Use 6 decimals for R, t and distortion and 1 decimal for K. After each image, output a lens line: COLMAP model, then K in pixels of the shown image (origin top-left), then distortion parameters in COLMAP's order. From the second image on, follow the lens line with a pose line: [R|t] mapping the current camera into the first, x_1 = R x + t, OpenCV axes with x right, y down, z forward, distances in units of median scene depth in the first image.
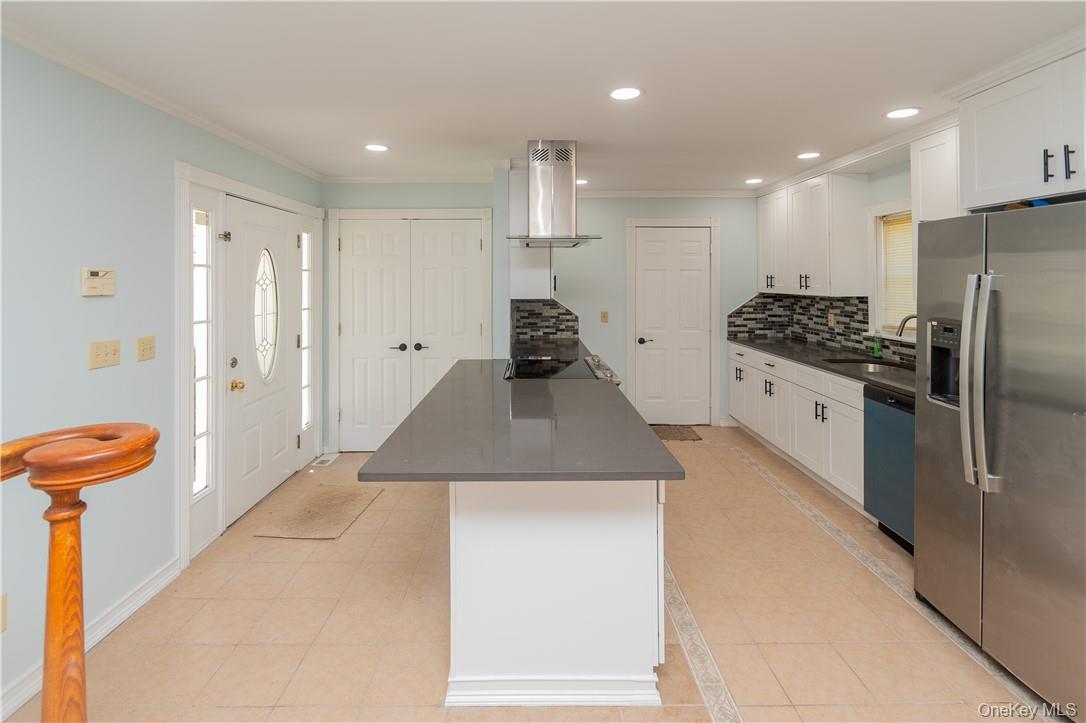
lens RADIAL K [[502.0, 0, 538.4], [0, 502.0, 275.9], [0, 0, 1]] dist [0.000748, 0.000141]
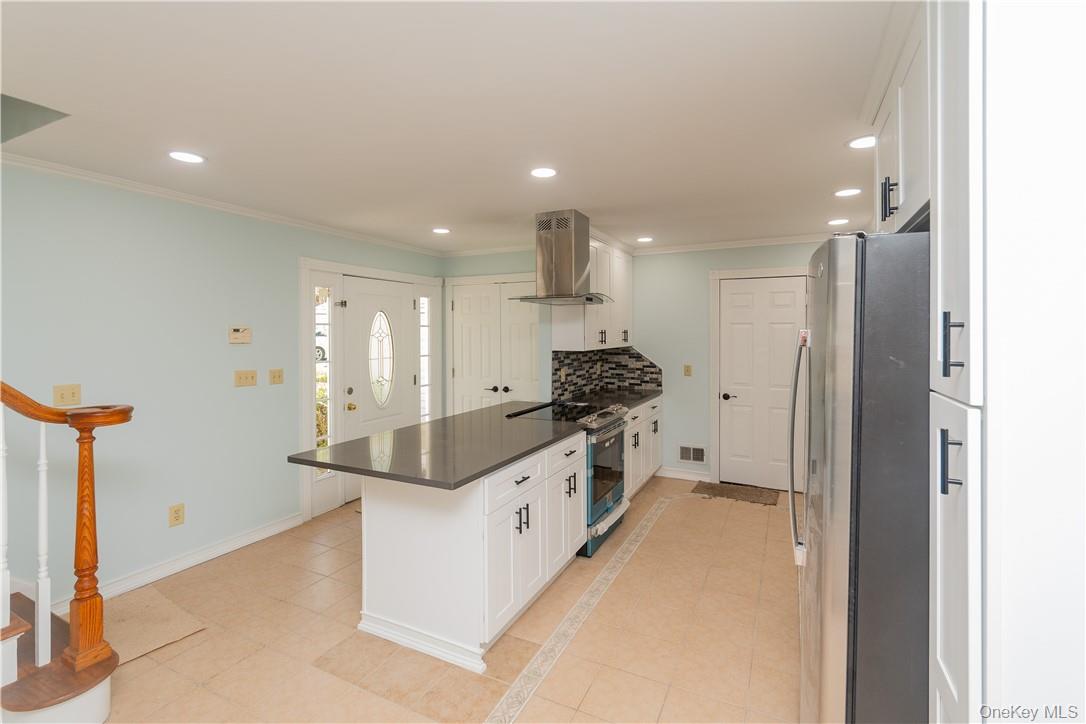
lens RADIAL K [[490.6, 0, 542.3], [0, 490.6, 333.6], [0, 0, 1]] dist [0.000863, 0.000132]
pose [[0.892965, 0.001068, -0.450125, 0.363655], [0.003064, 0.999960, 0.008451, -0.001604], [0.450116, -0.008926, 0.892925, -0.006498]]
